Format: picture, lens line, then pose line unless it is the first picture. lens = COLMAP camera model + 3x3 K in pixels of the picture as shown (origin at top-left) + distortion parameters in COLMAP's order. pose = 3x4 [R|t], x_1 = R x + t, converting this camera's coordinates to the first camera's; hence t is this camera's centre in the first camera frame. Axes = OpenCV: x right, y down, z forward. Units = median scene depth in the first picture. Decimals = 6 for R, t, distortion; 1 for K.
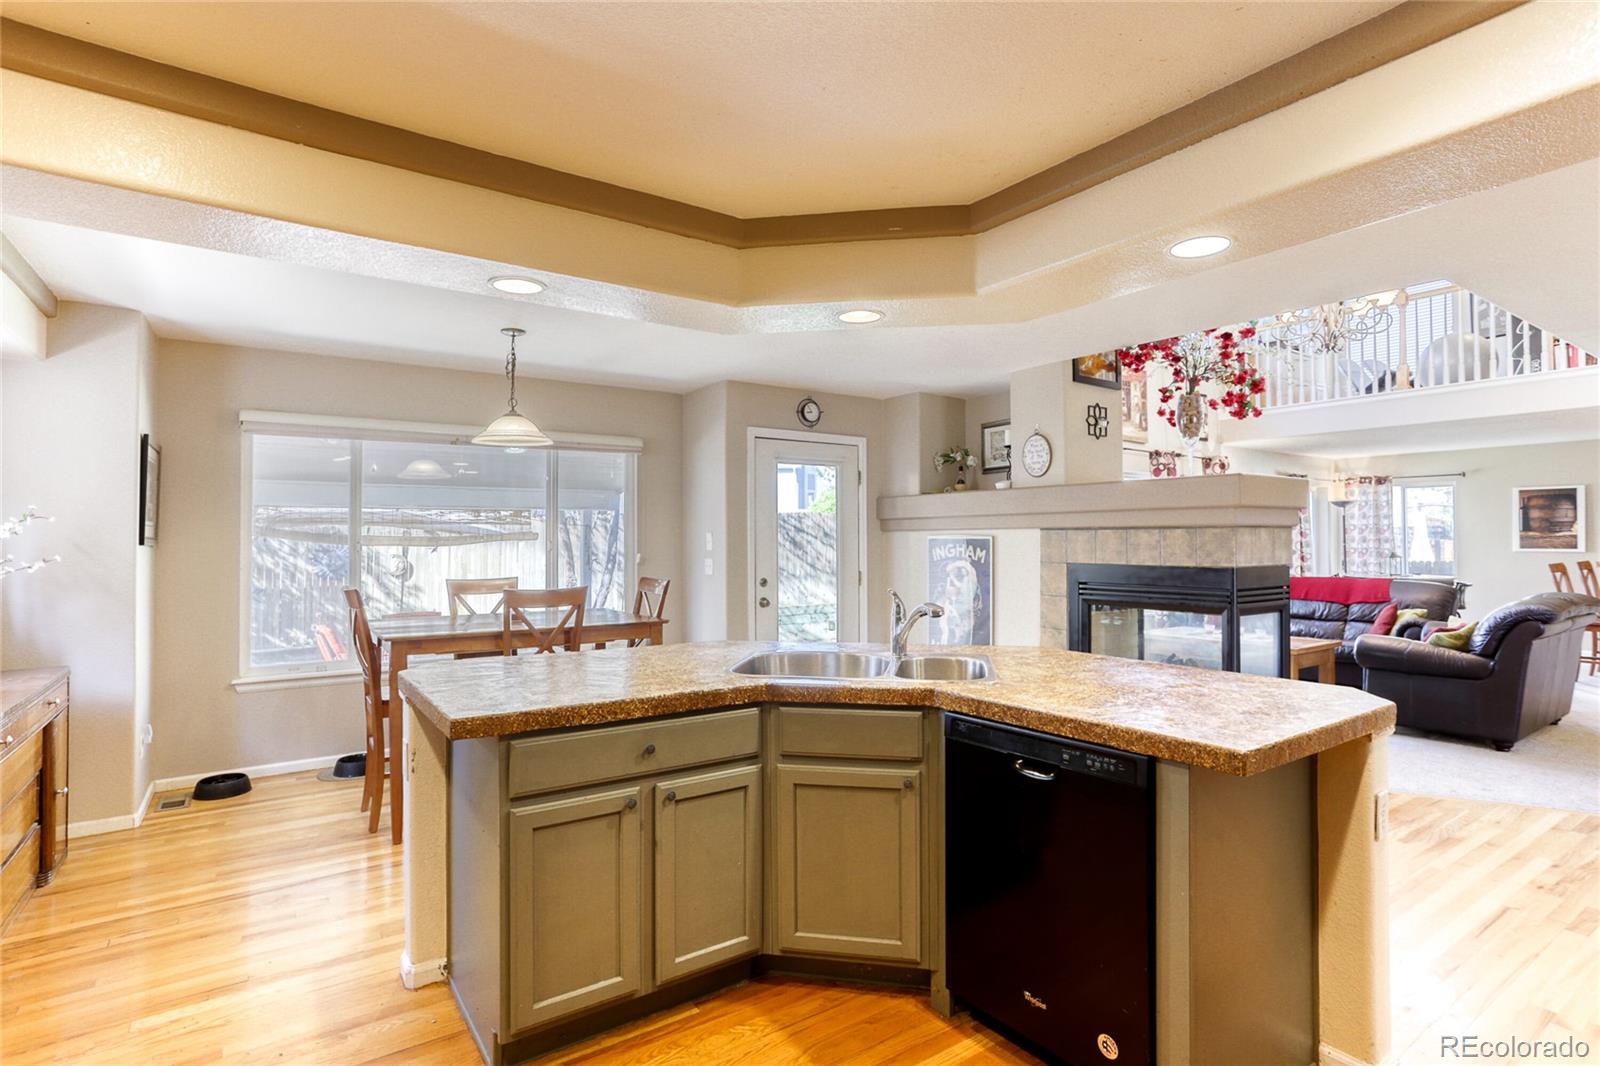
lens RADIAL K [[797.1, 0, 790.8], [0, 797.1, 522.7], [0, 0, 1]] dist [-0.040965, 0.009554]
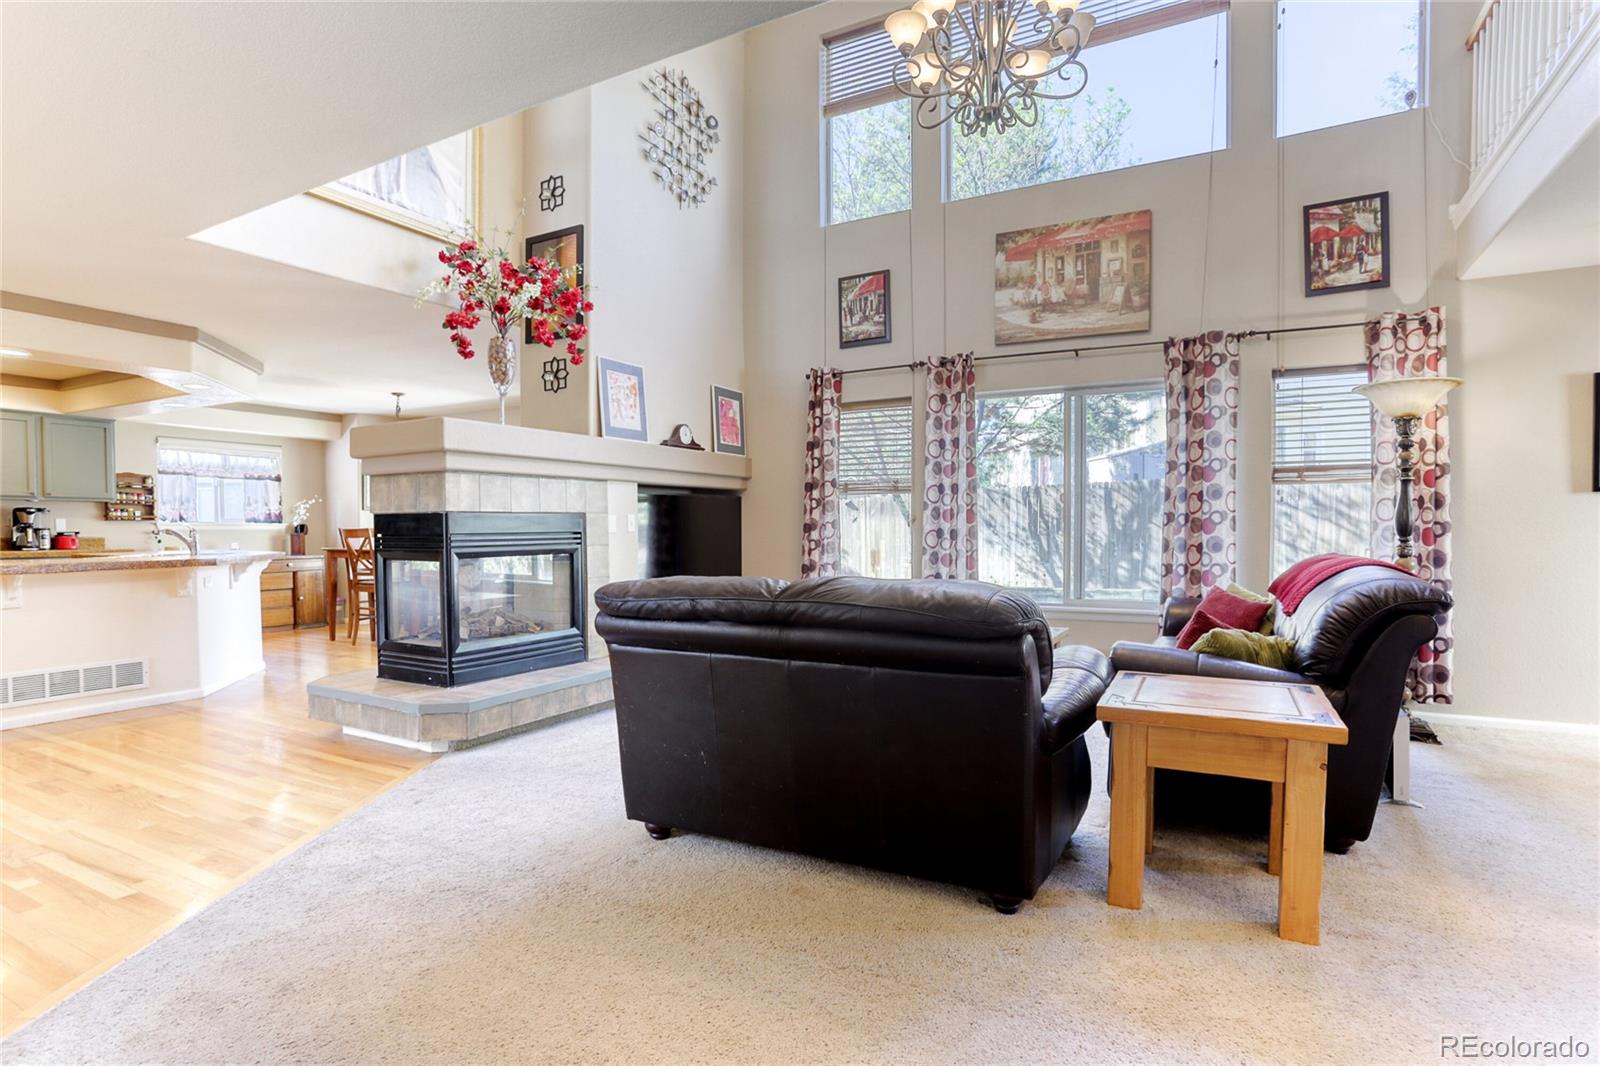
lens RADIAL K [[797.1, 0, 788.6], [0, 797.1, 546.3], [0, 0, 1]] dist [-0.040965, 0.009554]
pose [[0.467432, 0.021333, -0.883772, 0.807834], [0.022055, 0.999116, 0.035783, 0.033589], [0.883754, -0.036218, 0.466548, 0.447030]]
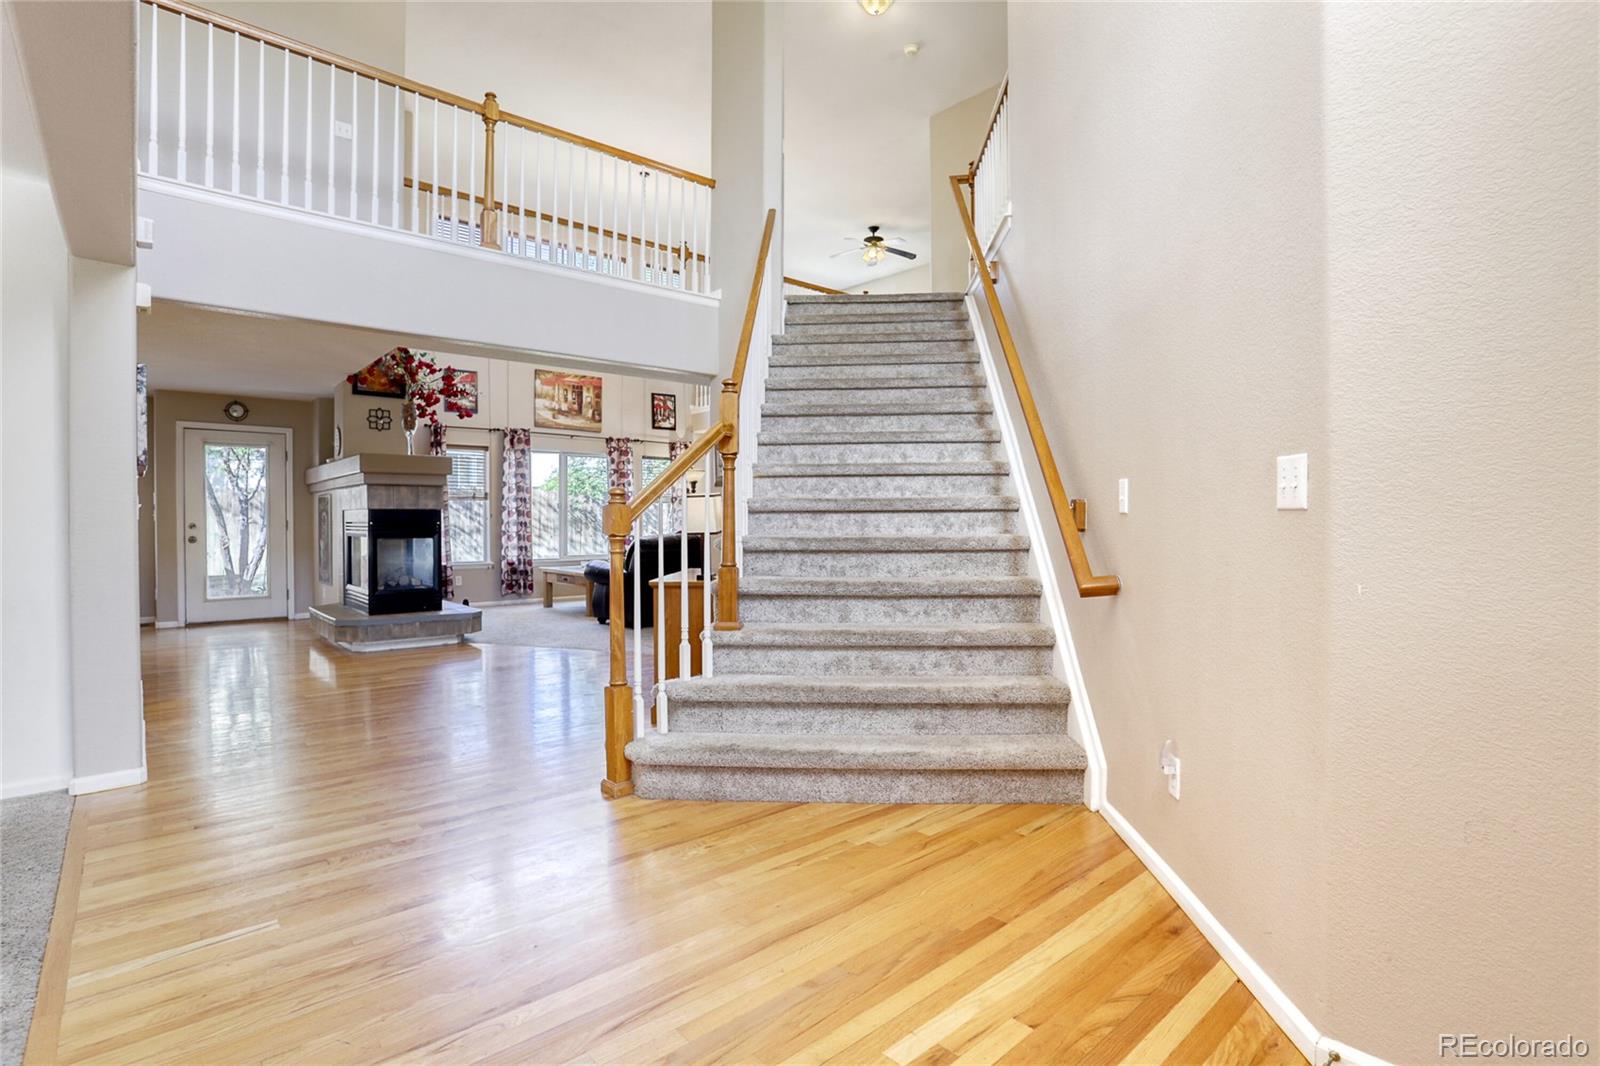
lens RADIAL K [[797.1, 0, 773.8], [0, 797.1, 538.6], [0, 0, 1]] dist [-0.040965, 0.009554]
pose [[0.994107, -0.003087, 0.108362, 0.561896], [-0.001285, 0.999189, 0.040251, 0.023713], [-0.108399, -0.040153, 0.993296, -0.356690]]
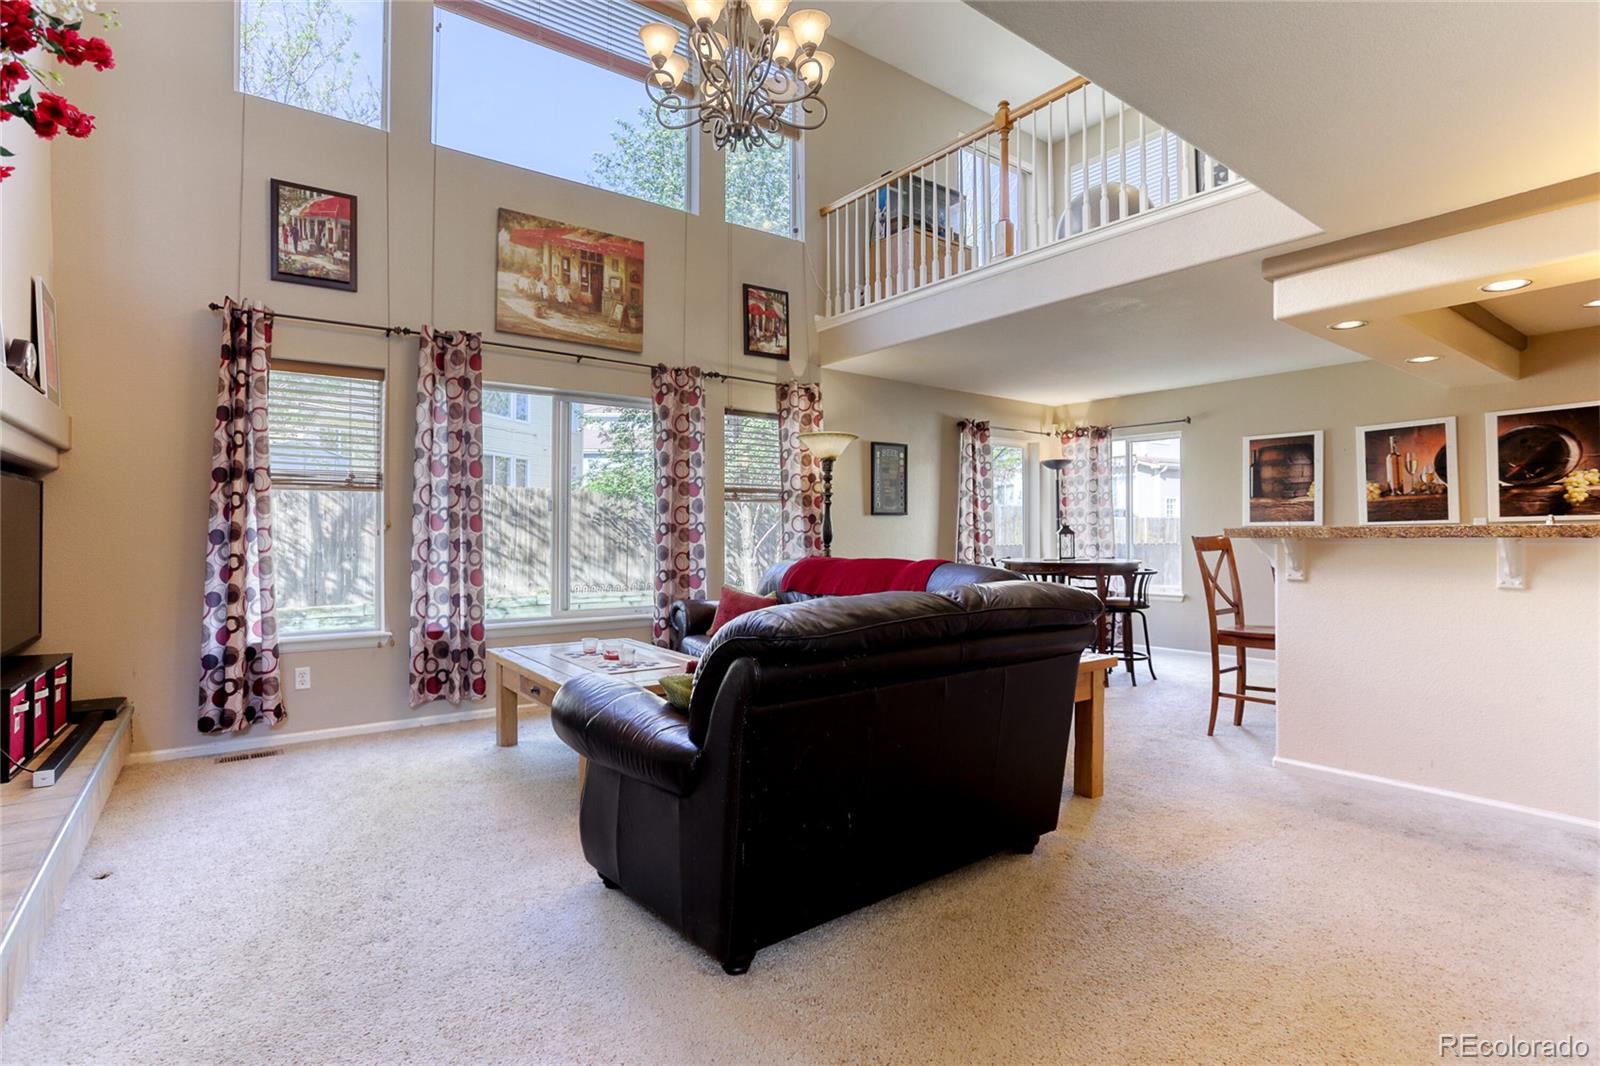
lens RADIAL K [[797.1, 0, 801.1], [0, 797.1, 532.1], [0, 0, 1]] dist [-0.040965, 0.009554]
pose [[0.997902, 0.001354, 0.064730, 0.508920], [-0.002745, 0.999767, 0.021399, 0.029687], [-0.064686, -0.021532, 0.997673, 0.321282]]
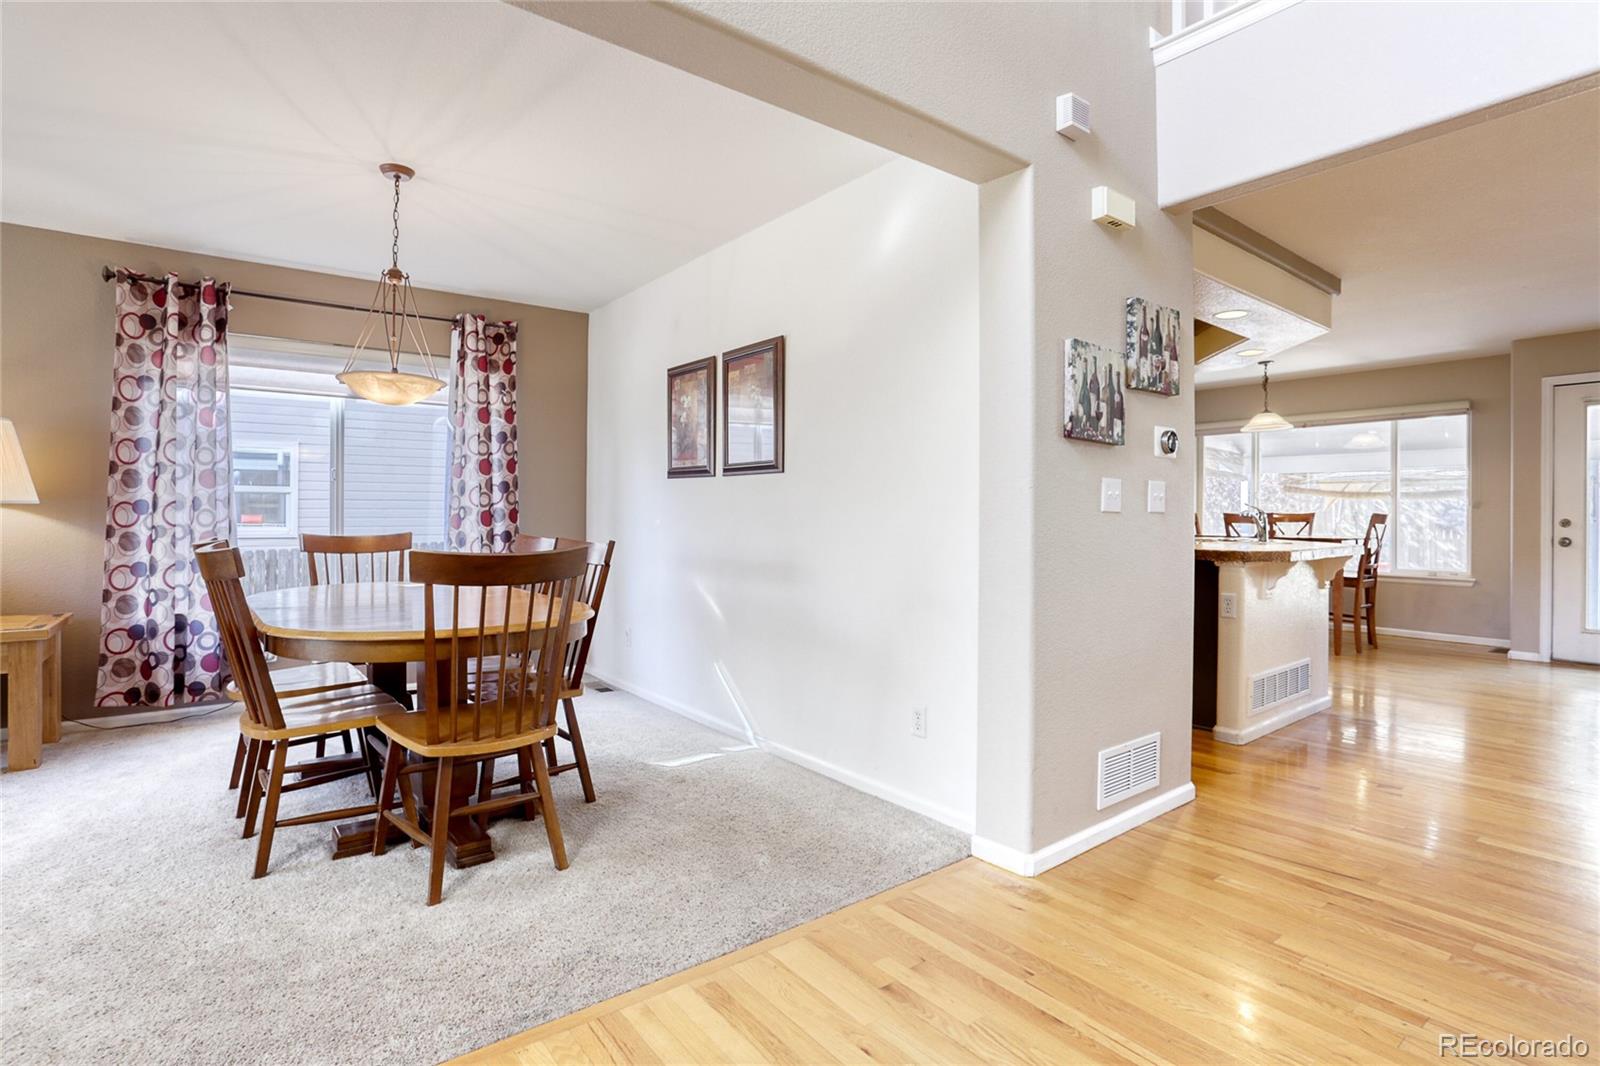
lens RADIAL K [[797.1, 0, 805.5], [0, 797.1, 521.1], [0, 0, 1]] dist [-0.040965, 0.009554]
pose [[0.084585, 0.000711, -0.996416, 0.567282], [0.021283, 0.999770, 0.002520, 0.030935], [0.996189, -0.021420, 0.084551, -0.050242]]
